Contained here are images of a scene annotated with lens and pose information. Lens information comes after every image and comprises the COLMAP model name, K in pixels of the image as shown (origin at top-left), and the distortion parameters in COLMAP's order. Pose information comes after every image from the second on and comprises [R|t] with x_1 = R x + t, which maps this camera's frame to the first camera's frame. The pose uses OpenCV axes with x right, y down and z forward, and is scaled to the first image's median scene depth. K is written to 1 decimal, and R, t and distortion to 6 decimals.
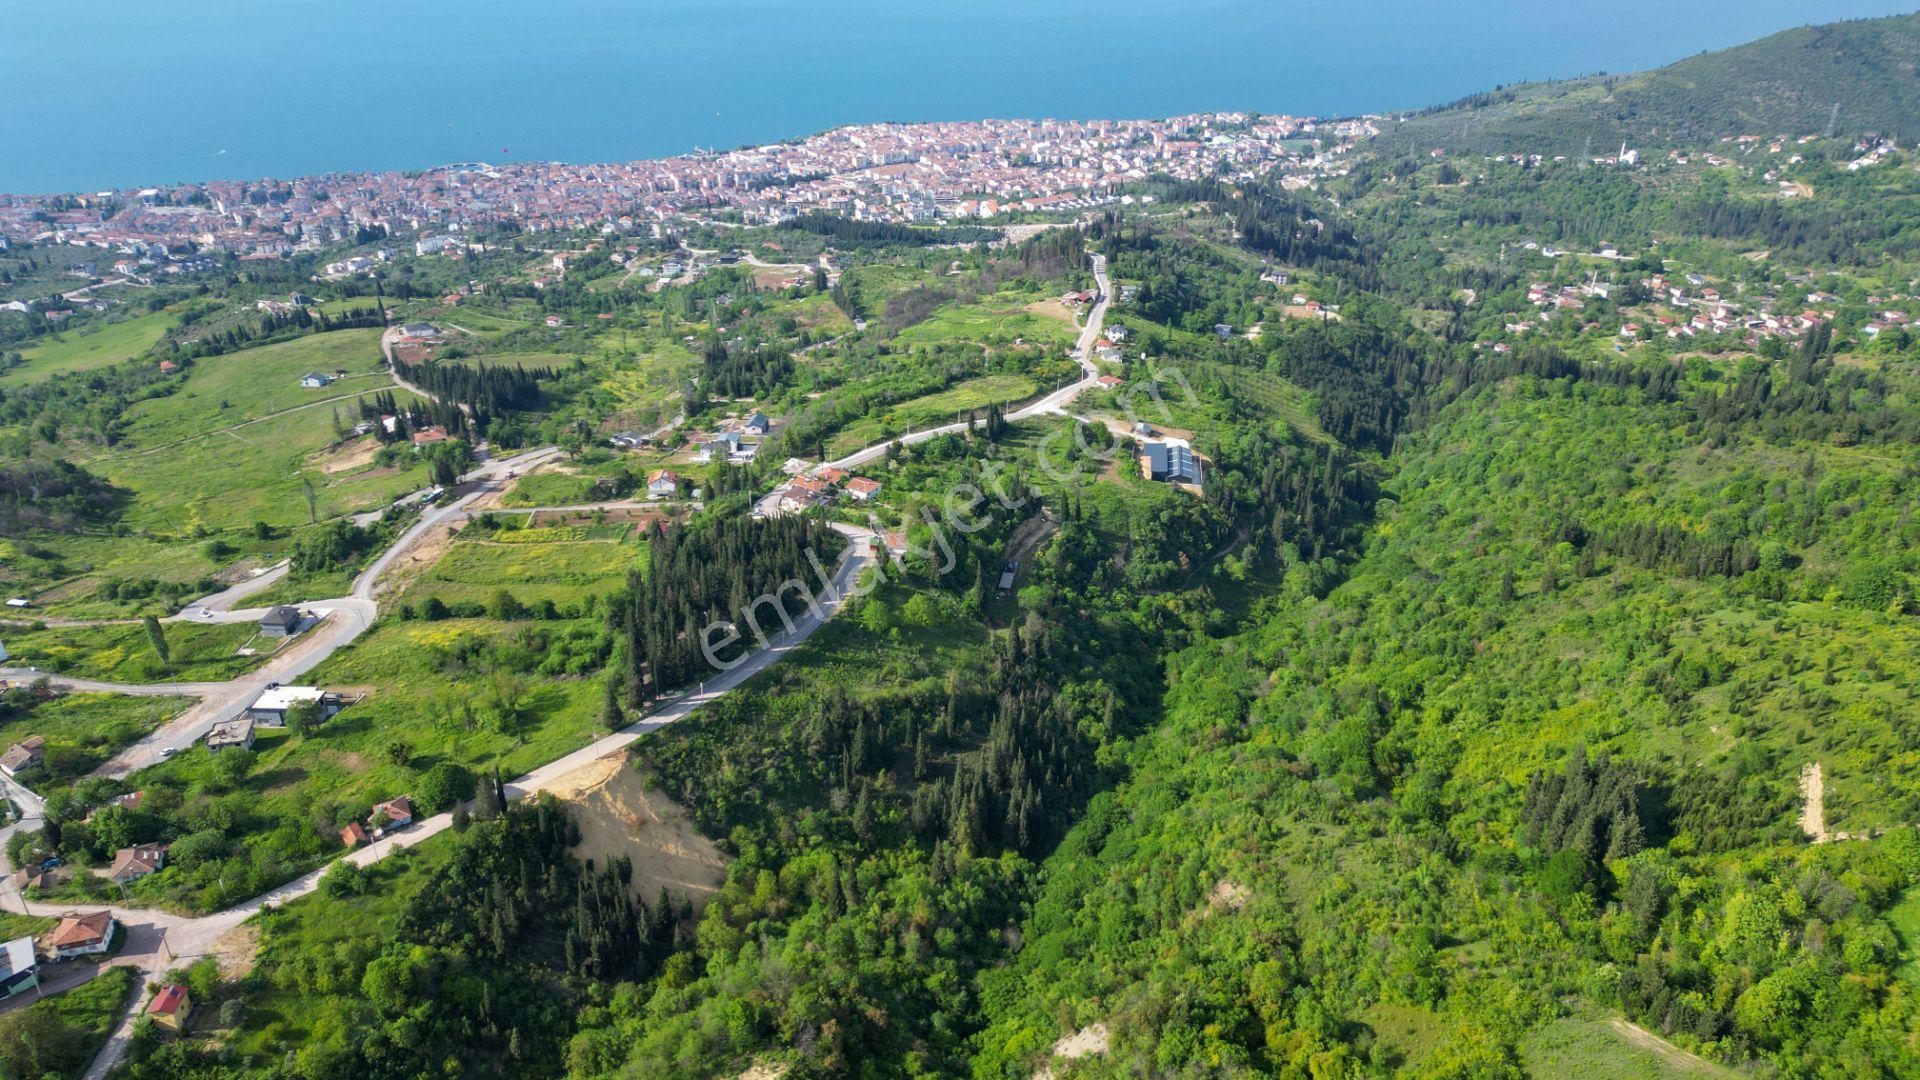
lens RADIAL K [[1341.7, 0, 957.8], [0, 1341.7, 537.7], [0, 0, 1]] dist [0.079363, -0.080784]
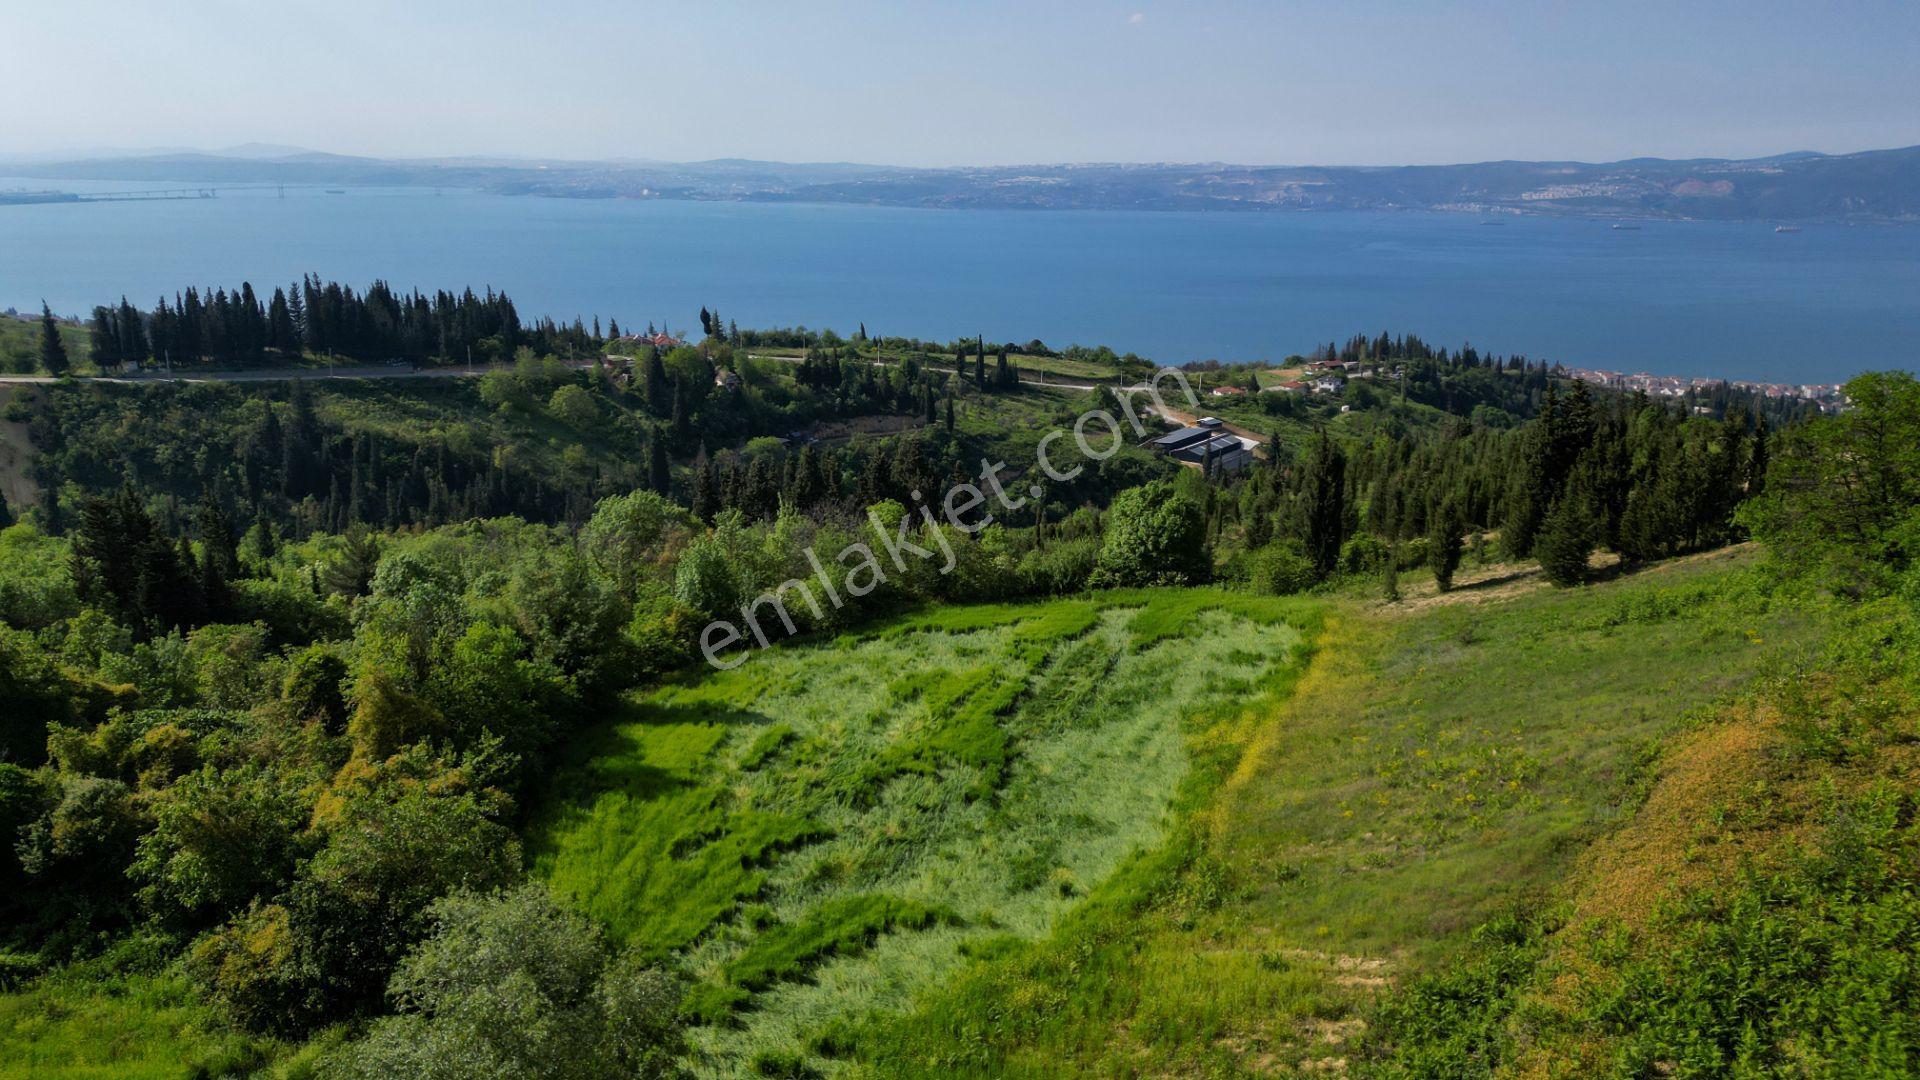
lens RADIAL K [[1341.7, 0, 959.0], [0, 1341.7, 536.4], [0, 0, 1]] dist [0.079363, -0.080784]
pose [[0.879251, 0.140825, -0.455067, 0.410336], [-0.235494, 0.958903, -0.158265, 0.150899], [0.414077, 0.246321, 0.876280, 0.310229]]
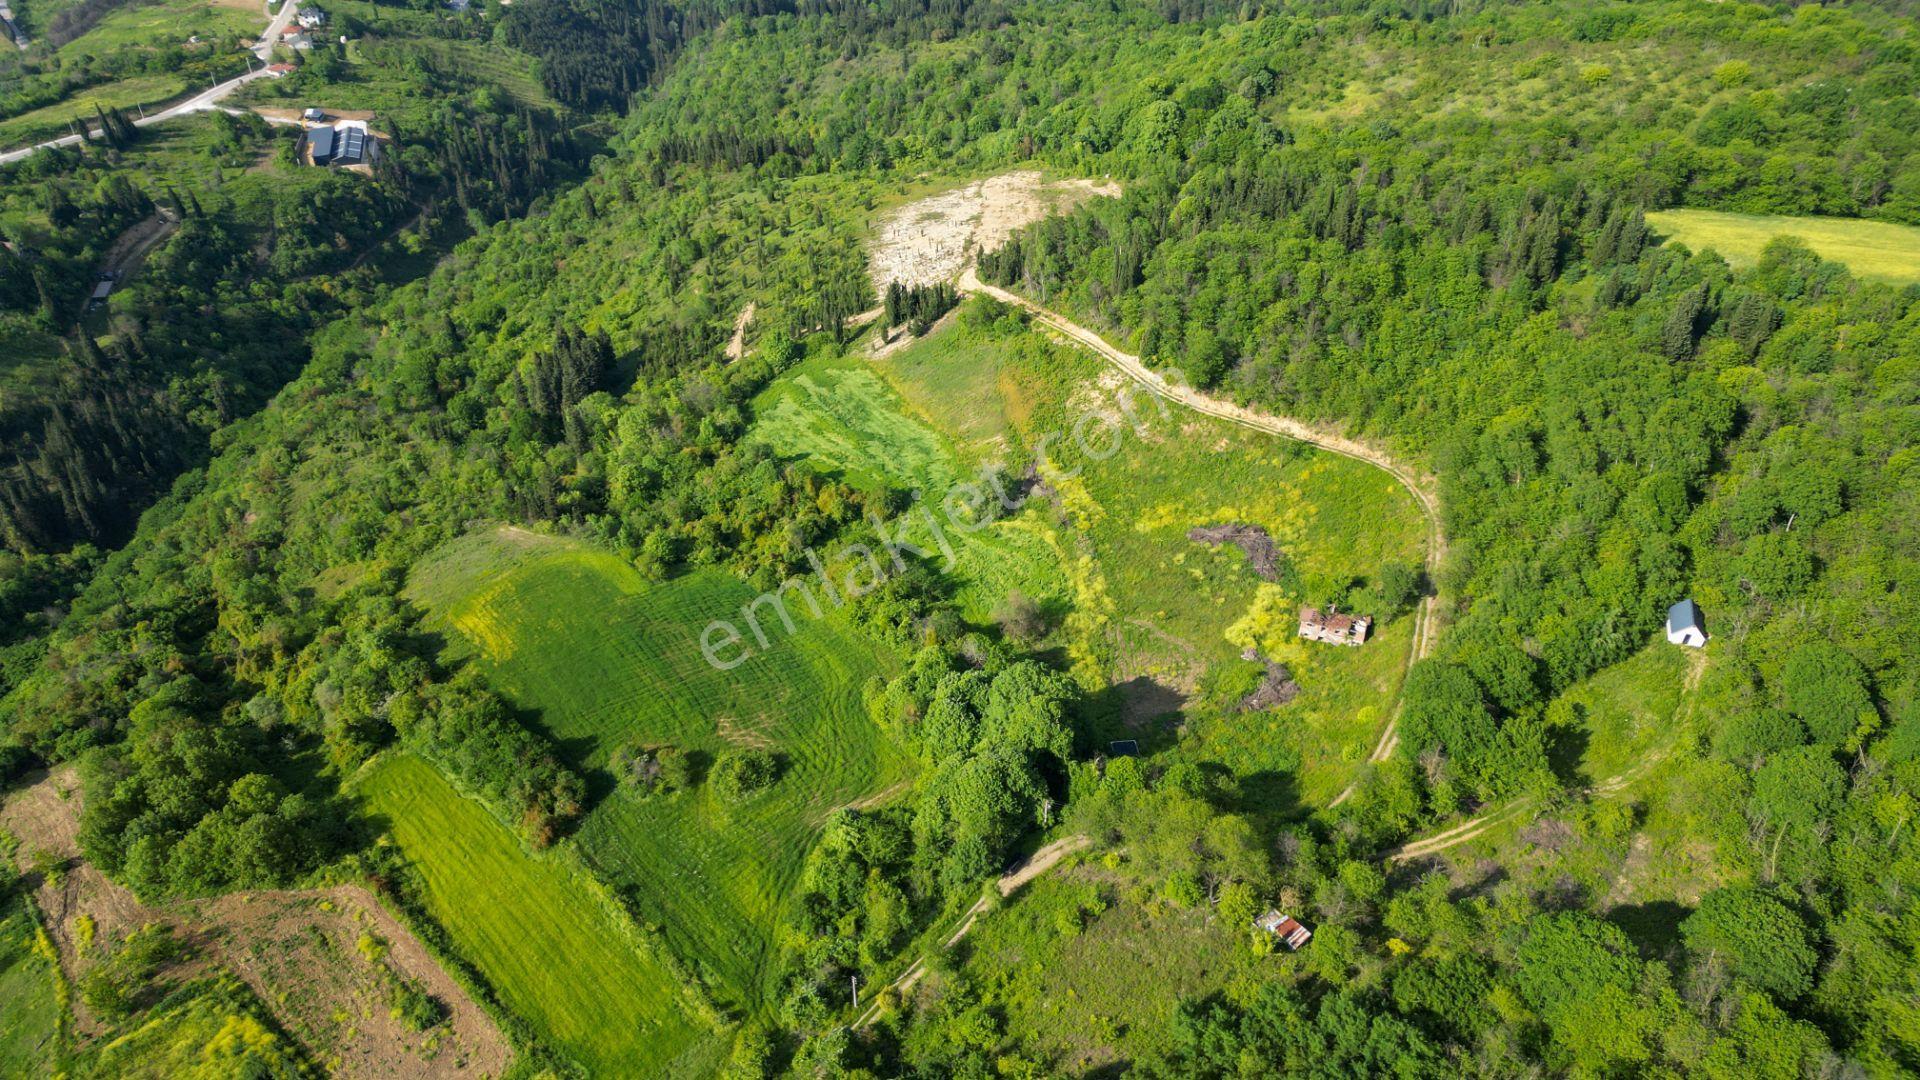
lens RADIAL K [[1341.7, 0, 971.0], [0, 1341.7, 543.4], [0, 0, 1]] dist [0.079363, -0.080784]
pose [[0.920370, -0.242948, 0.306425, 0.216798], [0.173901, 0.956130, 0.235740, 0.068471], [-0.350254, -0.163680, 0.922242, -0.112673]]
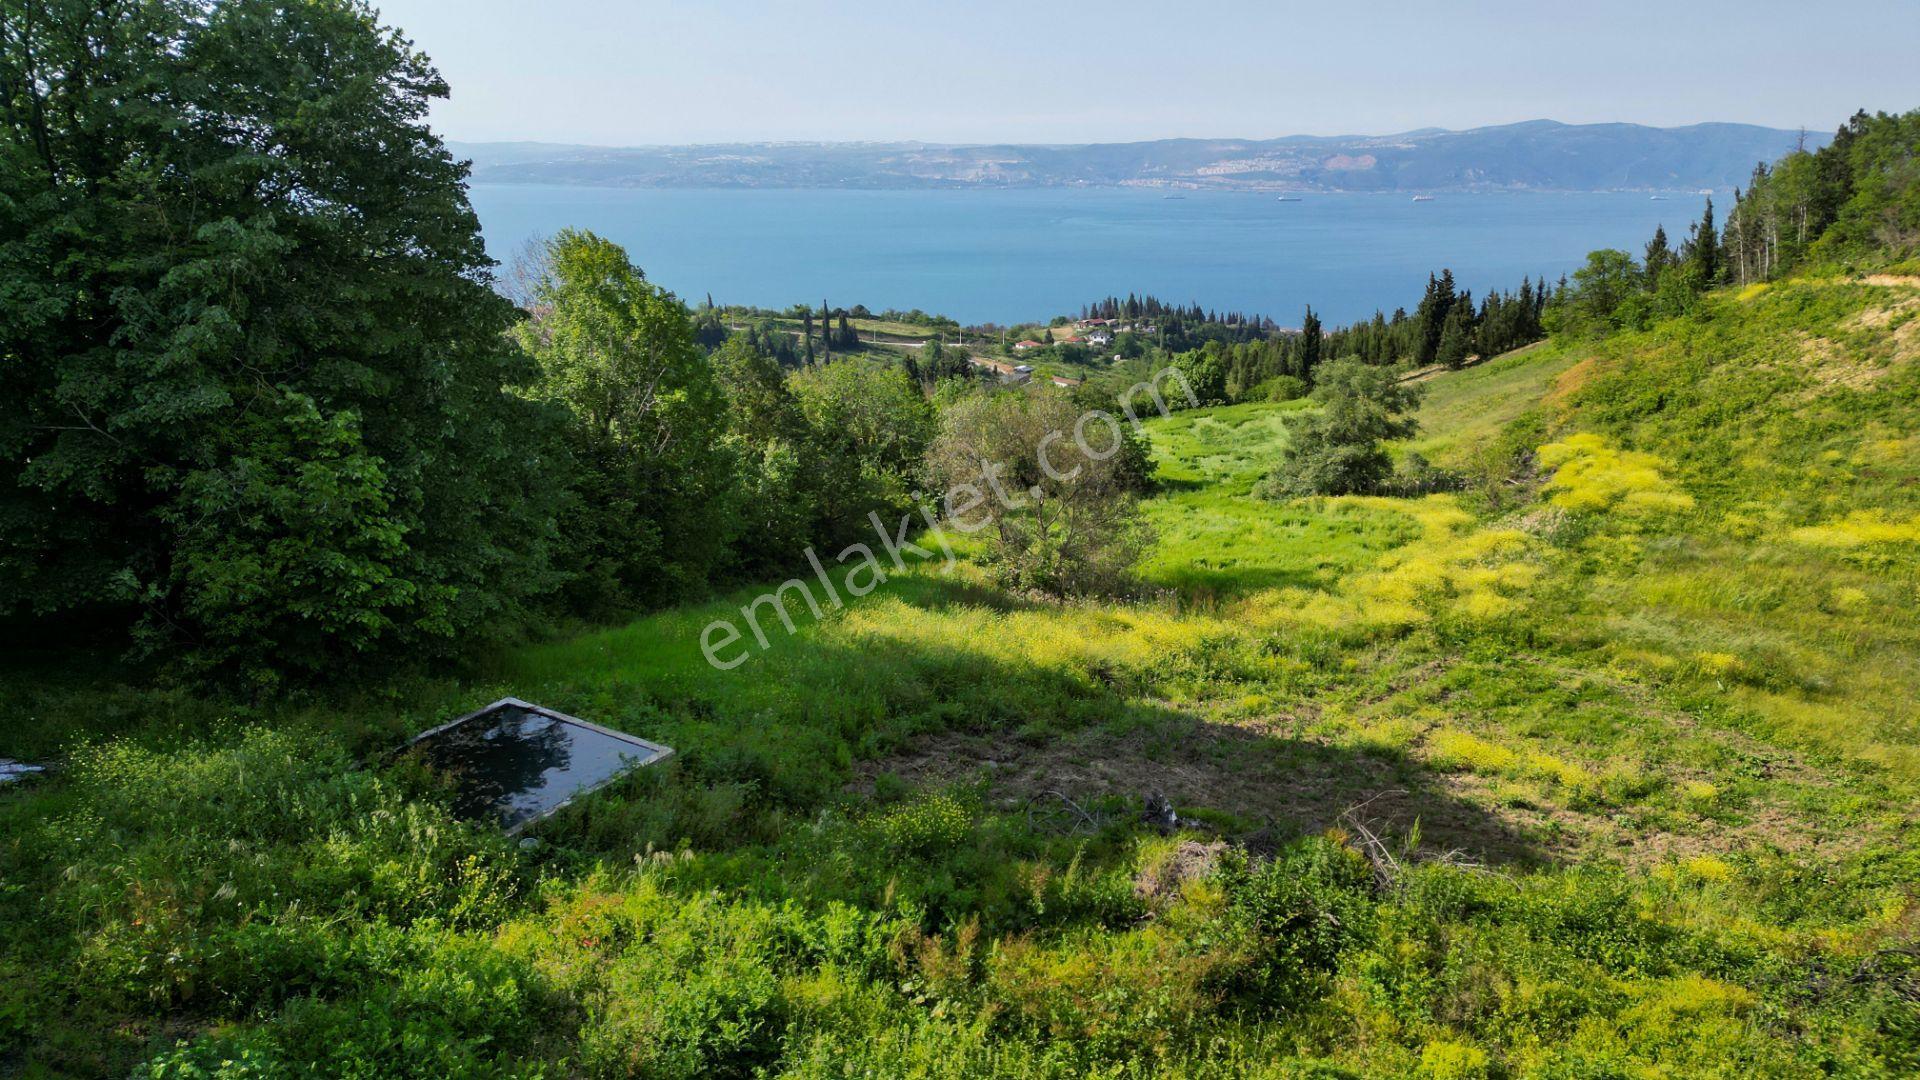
lens RADIAL K [[1341.7, 0, 960.3], [0, 1341.7, 541.5], [0, 0, 1]] dist [0.079363, -0.080784]
pose [[0.961165, 0.084605, -0.262687, 0.379704], [-0.134741, 0.974555, -0.179132, 0.218491], [0.240848, 0.207570, 0.948107, 0.175457]]
